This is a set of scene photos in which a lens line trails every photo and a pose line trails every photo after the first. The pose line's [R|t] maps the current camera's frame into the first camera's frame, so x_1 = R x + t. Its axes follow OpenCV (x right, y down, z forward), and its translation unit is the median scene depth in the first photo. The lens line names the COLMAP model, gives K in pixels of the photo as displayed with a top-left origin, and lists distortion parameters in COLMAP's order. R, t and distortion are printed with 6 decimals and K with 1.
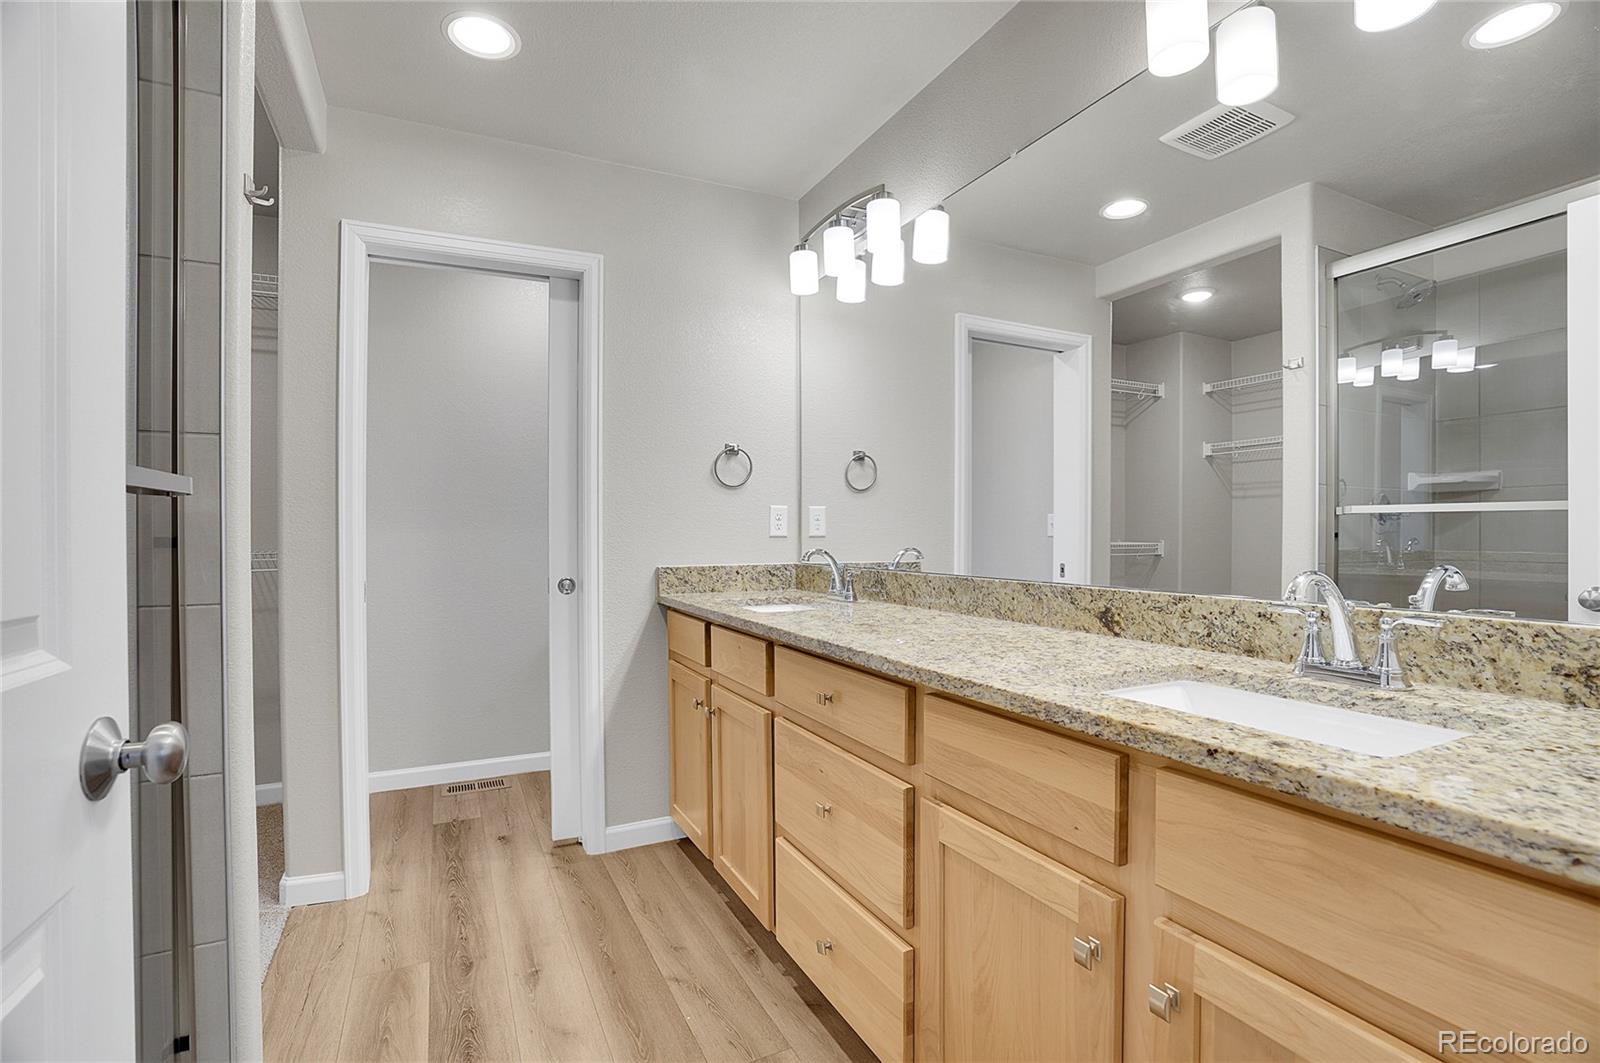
lens RADIAL K [[743.8, 0, 800.0], [0, 743.8, 533.7], [0, 0, 1]] dist [-0.065472, 0.026724]
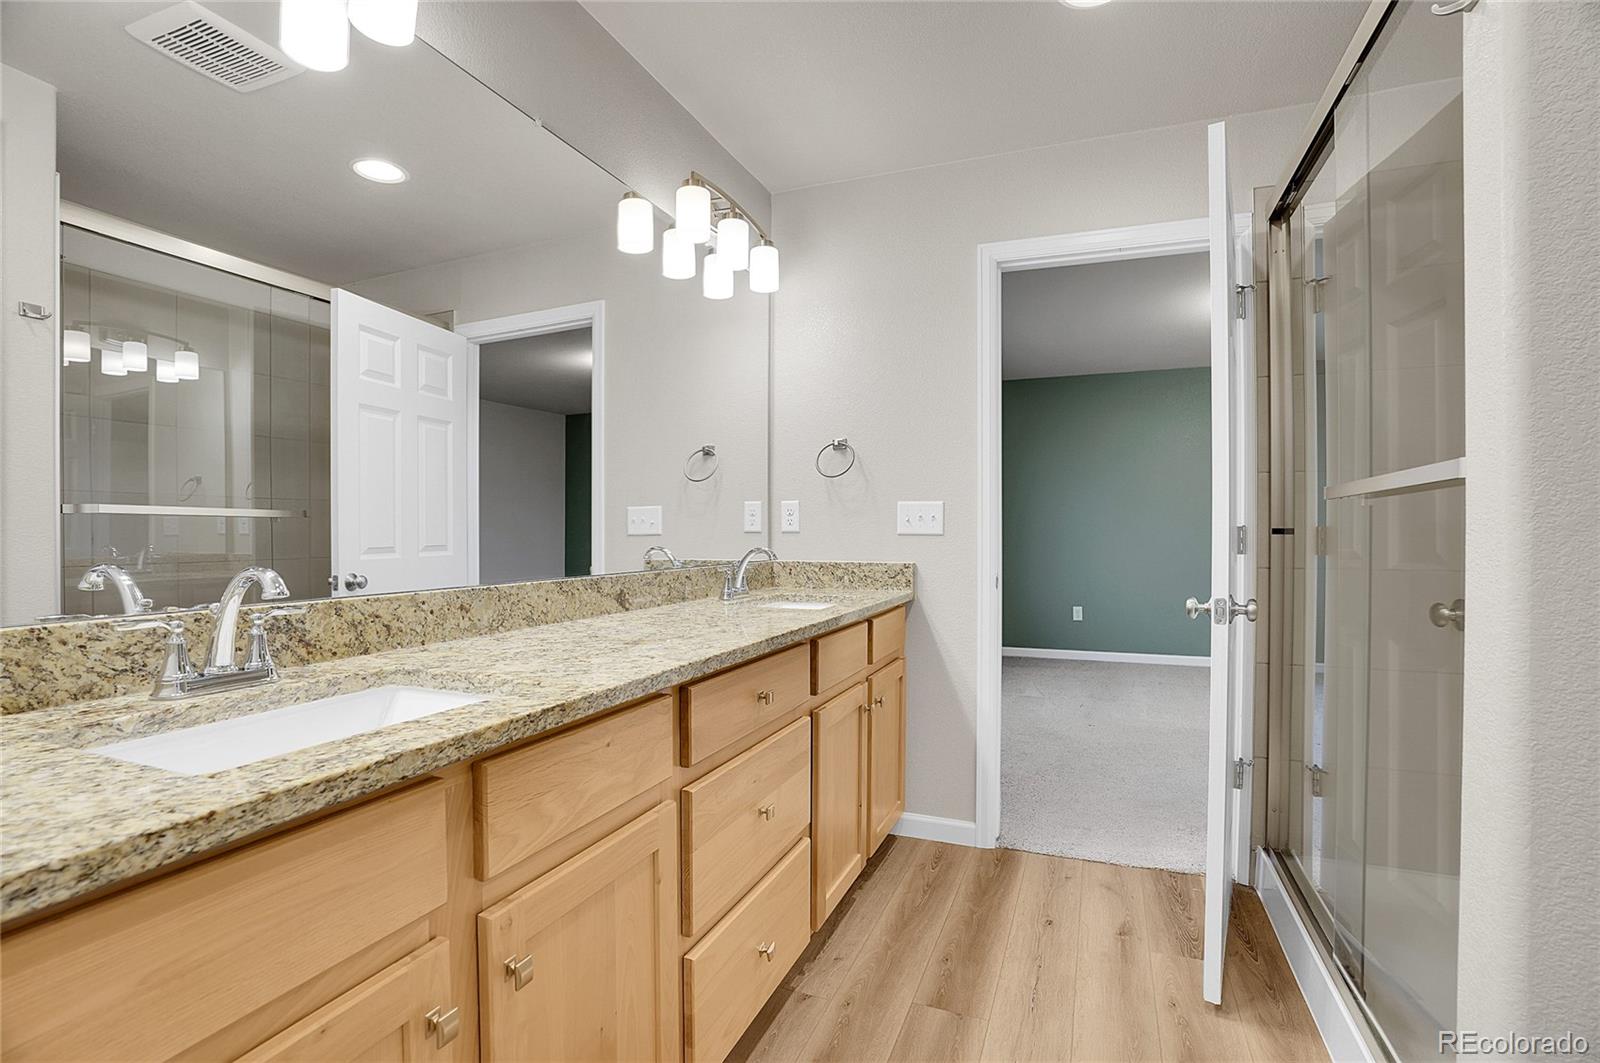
lens RADIAL K [[743.8, 0, 800.0], [0, 743.8, 533.7], [0, 0, 1]] dist [-0.065472, 0.026724]
pose [[-0.664329, 0.005006, 0.747423, -0.664334], [0.007148, 0.999974, -0.000345, 0.006839], [-0.747406, 0.005113, -0.664348, 1.469921]]
